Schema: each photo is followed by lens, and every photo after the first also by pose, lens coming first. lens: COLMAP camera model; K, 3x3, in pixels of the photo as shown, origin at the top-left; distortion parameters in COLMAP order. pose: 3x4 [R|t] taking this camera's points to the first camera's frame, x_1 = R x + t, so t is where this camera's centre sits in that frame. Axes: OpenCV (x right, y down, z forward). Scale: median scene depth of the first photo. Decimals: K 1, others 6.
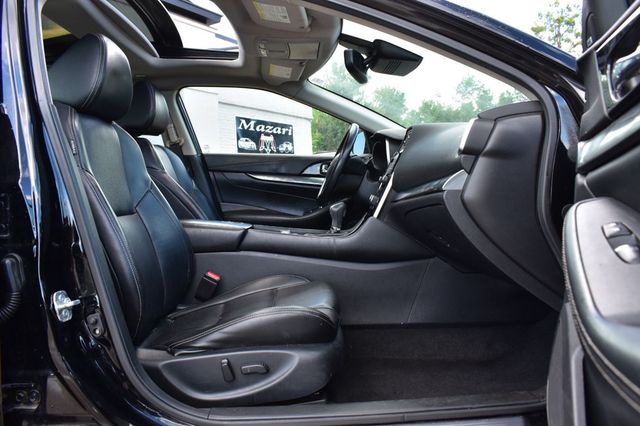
lens RADIAL K [[498.7, 0, 320.1], [0, 498.7, 208.8], [0, 0, 1]] dist [-0.101235, 0.026672]
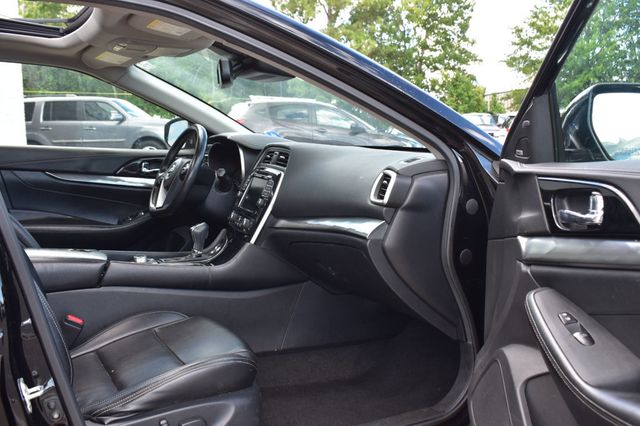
lens RADIAL K [[642.0, 0, 317.3], [0, 642.0, 219.6], [0, 0, 1]] dist [-0.086672, 0.000000]
pose [[0.906092, -0.025006, 0.422340, -0.287136], [-0.008818, 0.996919, 0.077944, -0.123198], [-0.422988, -0.074348, 0.903080, -0.149145]]
